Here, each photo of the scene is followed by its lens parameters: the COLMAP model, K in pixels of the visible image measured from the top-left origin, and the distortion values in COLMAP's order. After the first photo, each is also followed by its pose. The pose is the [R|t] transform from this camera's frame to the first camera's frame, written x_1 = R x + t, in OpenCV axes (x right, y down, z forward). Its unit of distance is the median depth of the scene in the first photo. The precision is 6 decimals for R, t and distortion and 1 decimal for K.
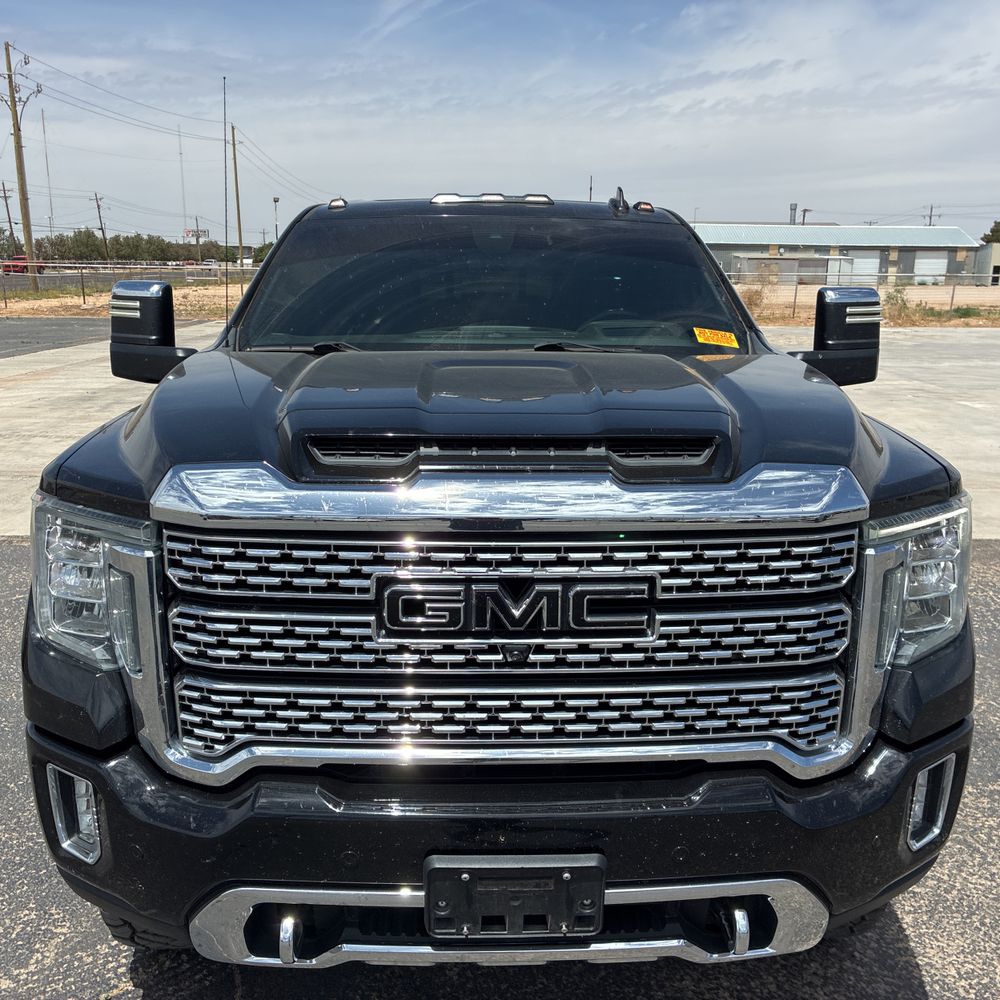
lens RADIAL K [[1023.8, 0, 518.0], [0, 1023.8, 518.9], [0, 0, 1]] dist [0.026930, 0.000000]
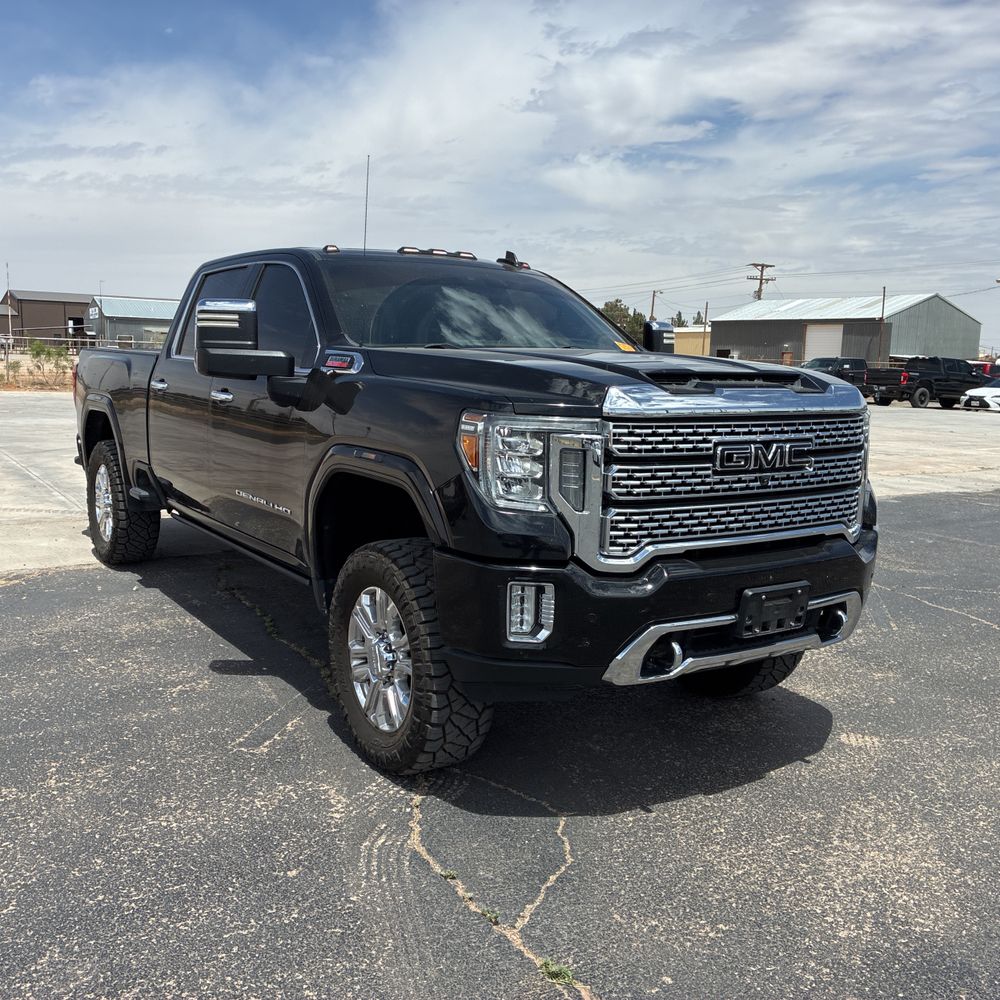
lens RADIAL K [[1023.8, 0, 495.8], [0, 1023.8, 496.7], [0, 0, 1]] dist [0.026930, 0.000000]
pose [[0.849927, -0.059490, 0.523530, -0.767486], [0.107923, 0.992195, -0.062461, 0.120572], [-0.515729, 0.109588, 0.849714, -0.200260]]
